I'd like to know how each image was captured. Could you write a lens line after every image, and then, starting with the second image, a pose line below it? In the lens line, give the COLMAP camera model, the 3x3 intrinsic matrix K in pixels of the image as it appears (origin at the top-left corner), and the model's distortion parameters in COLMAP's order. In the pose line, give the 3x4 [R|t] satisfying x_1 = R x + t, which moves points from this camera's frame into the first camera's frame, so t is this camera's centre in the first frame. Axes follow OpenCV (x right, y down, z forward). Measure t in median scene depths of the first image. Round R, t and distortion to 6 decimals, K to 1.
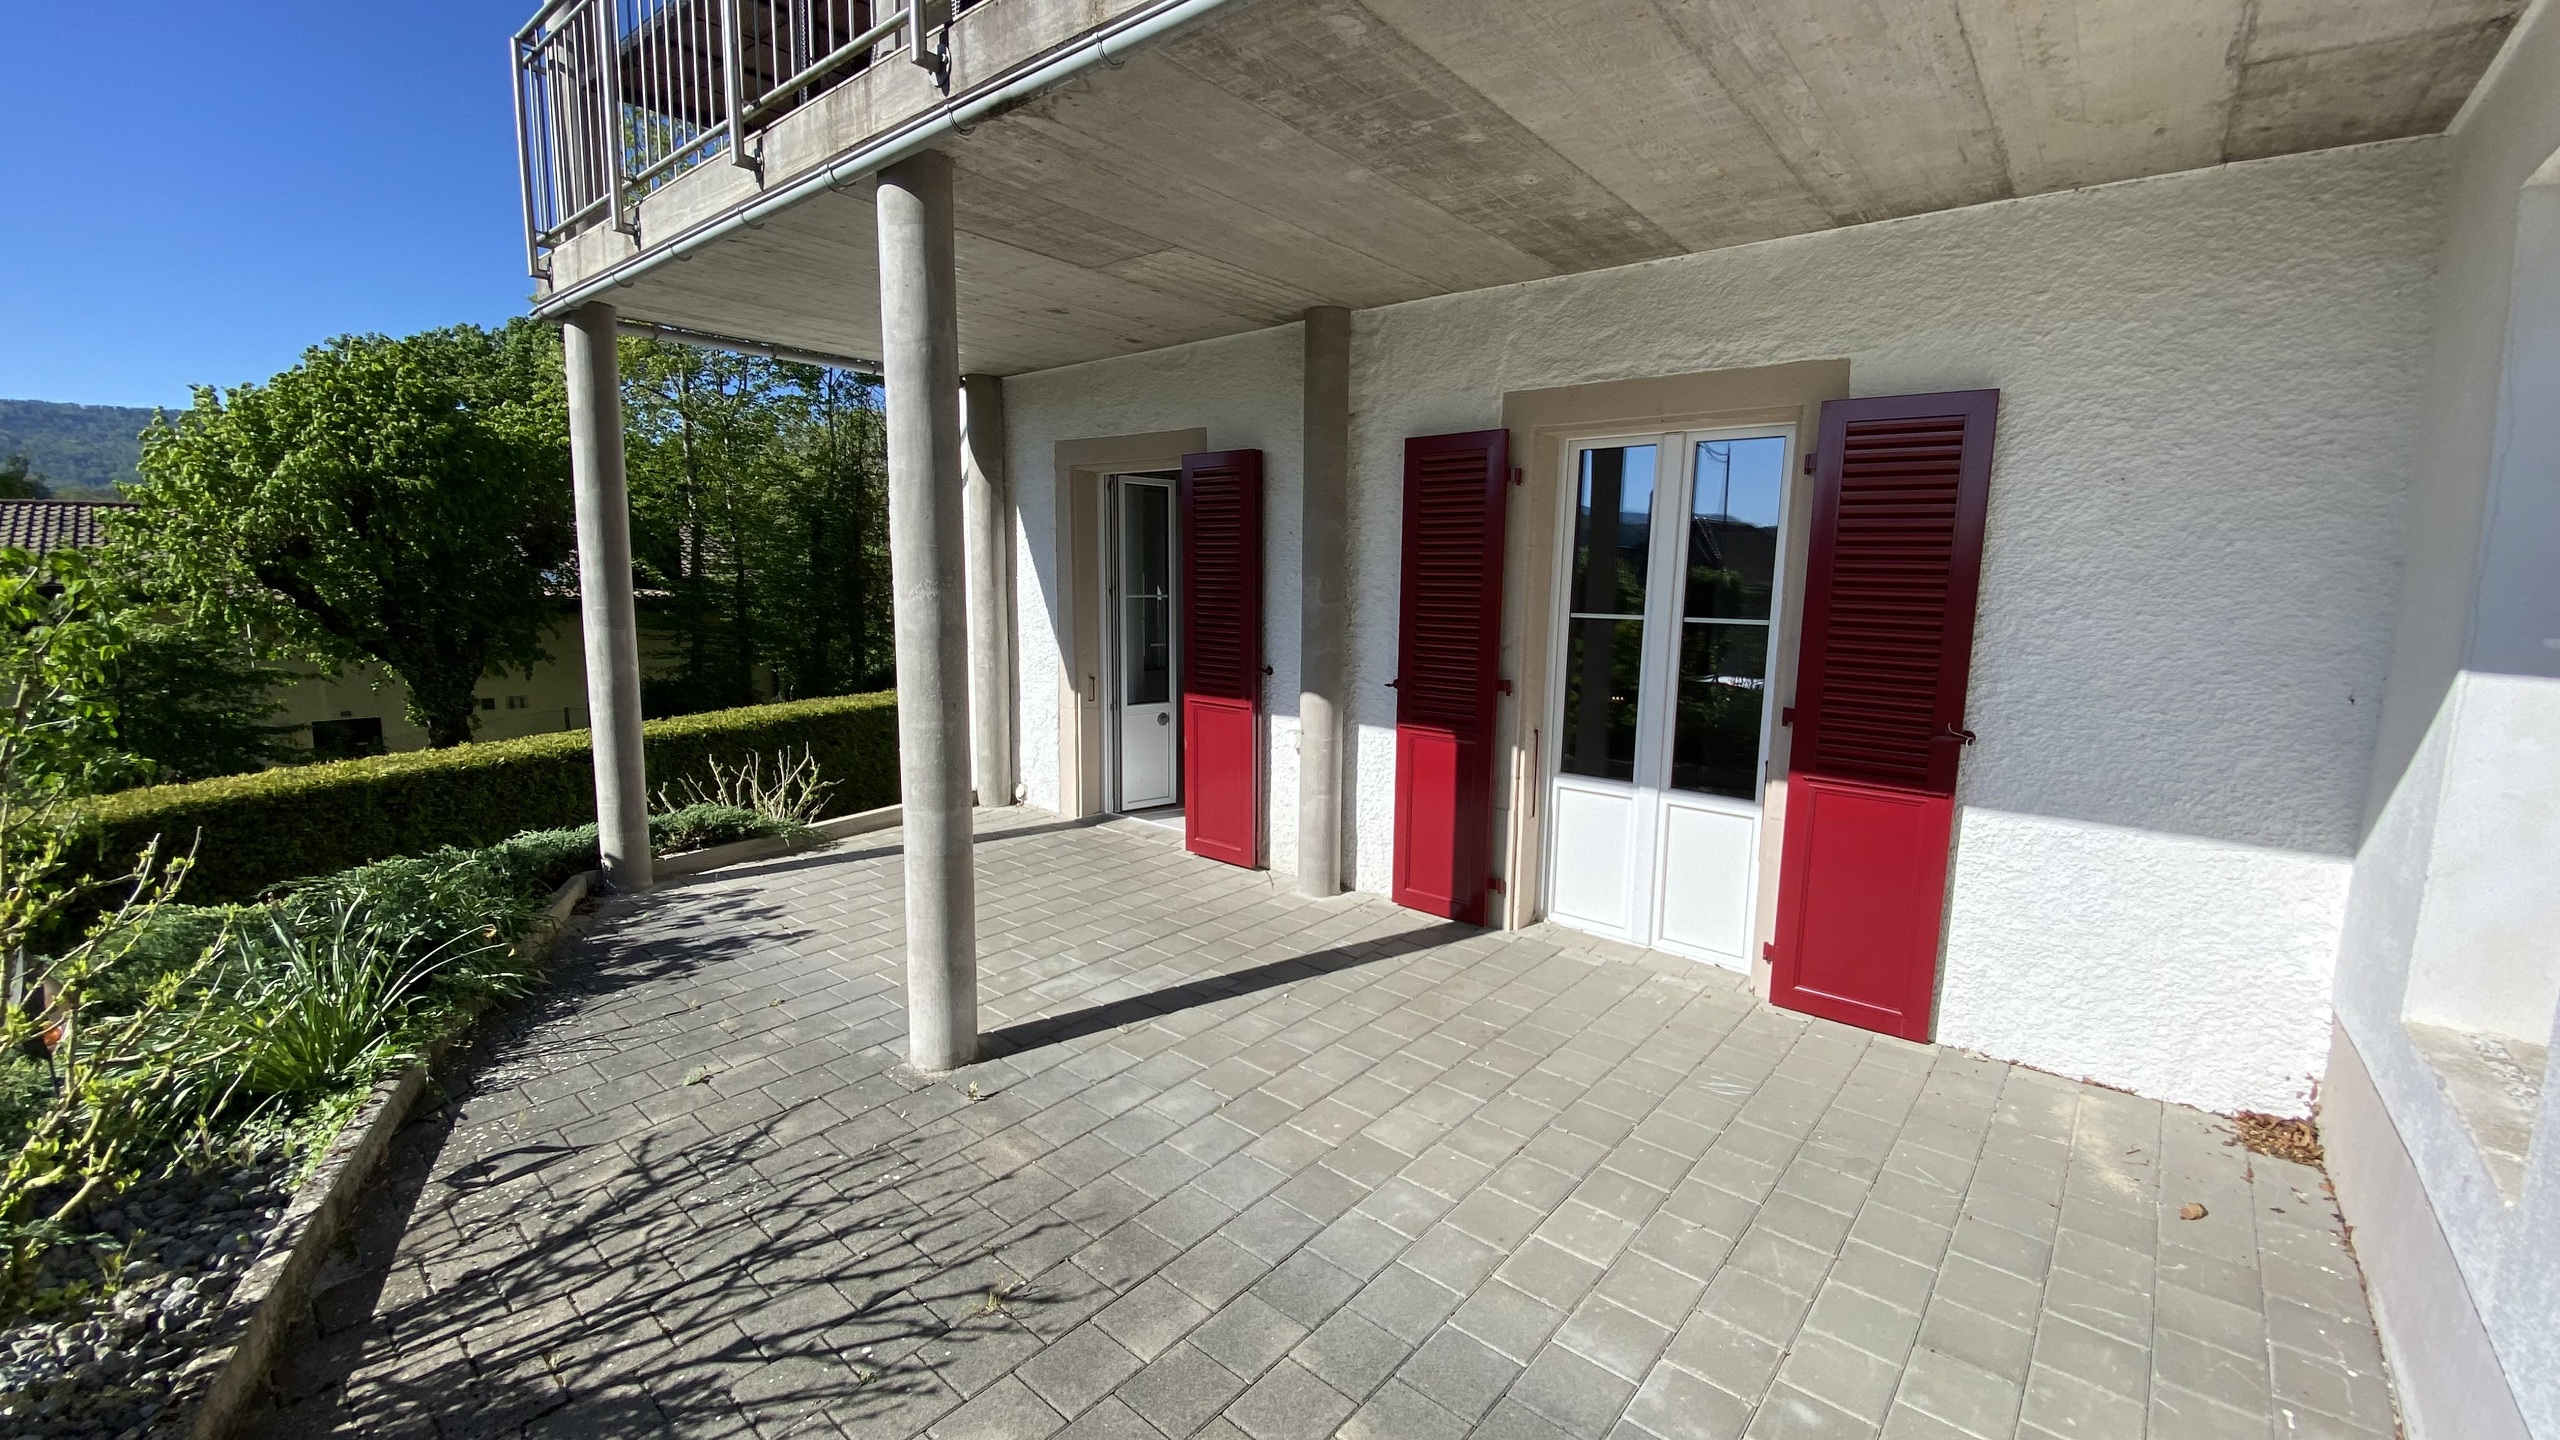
lens RADIAL K [[1036.9, 0, 1254.7], [0, 1036.9, 736.2], [0, 0, 1]] dist [-0.015261, -0.008150]
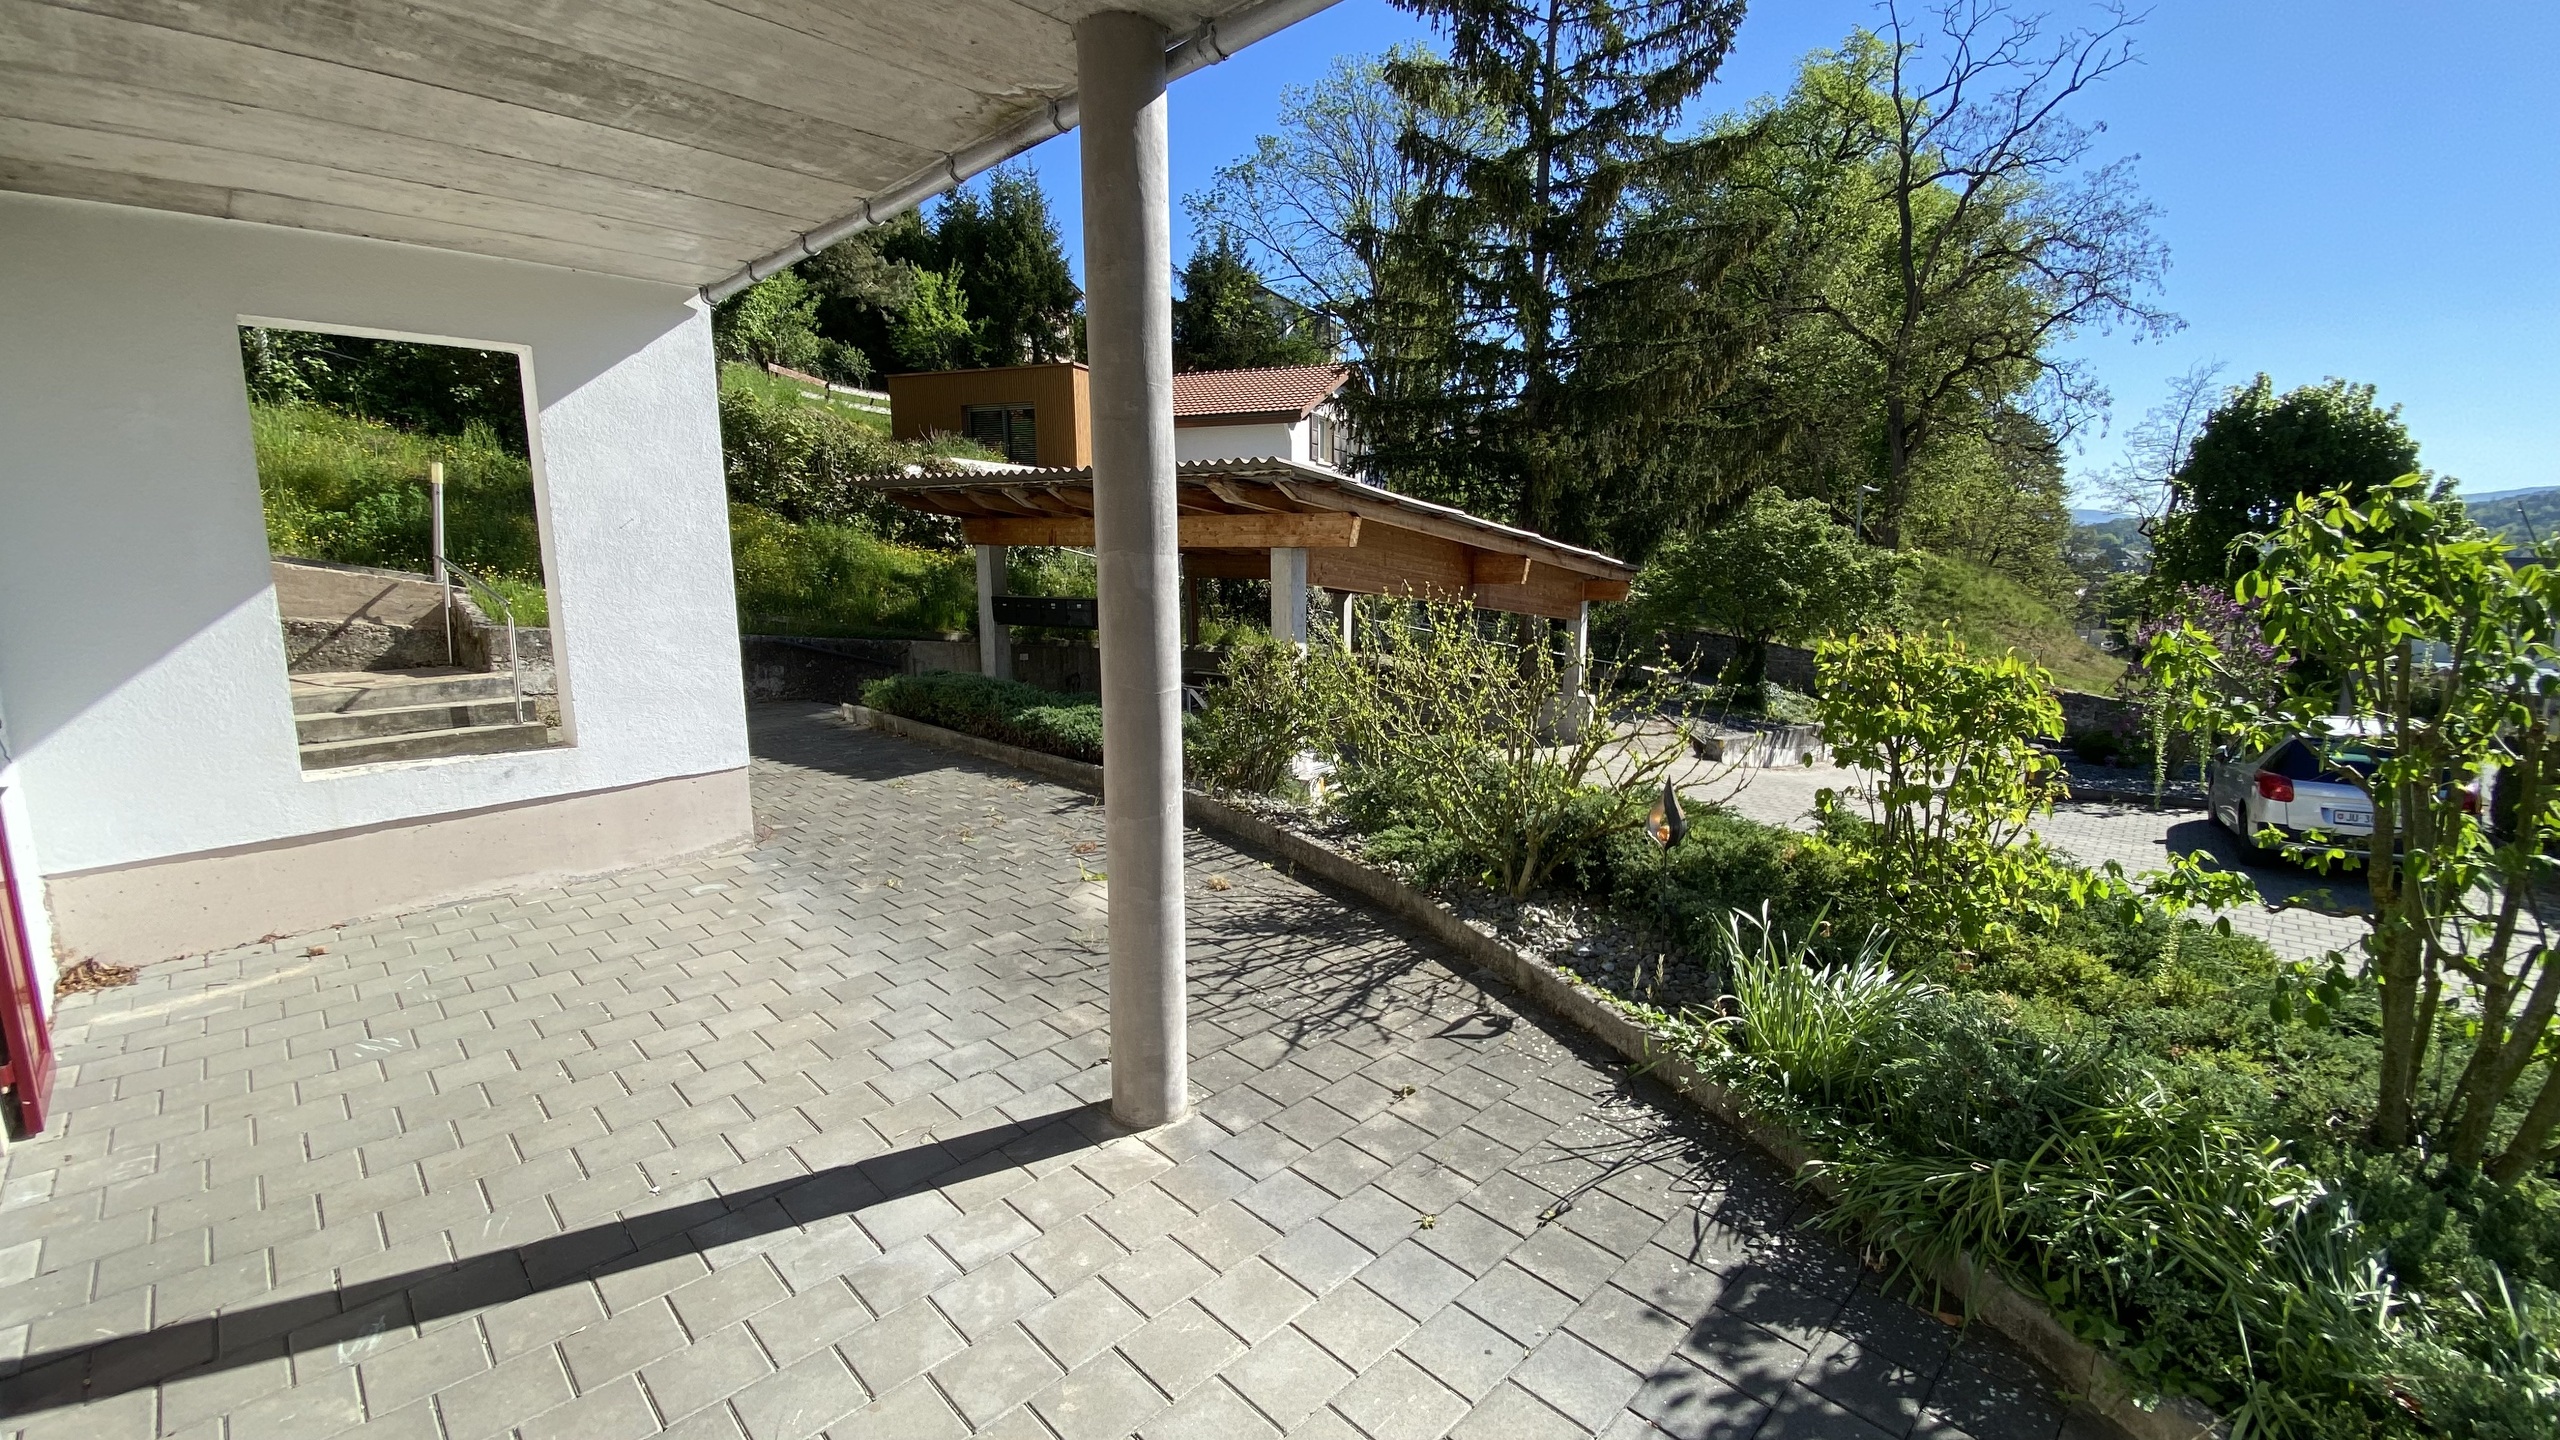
lens RADIAL K [[1036.9, 0, 1301.8], [0, 1036.9, 724.1], [0, 0, 1]] dist [-0.015261, -0.008150]
pose [[-0.998943, -0.028958, 0.035705, -0.586074], [-0.015944, 0.946695, 0.321737, -0.360328], [-0.043118, 0.320828, -0.946156, 2.233631]]
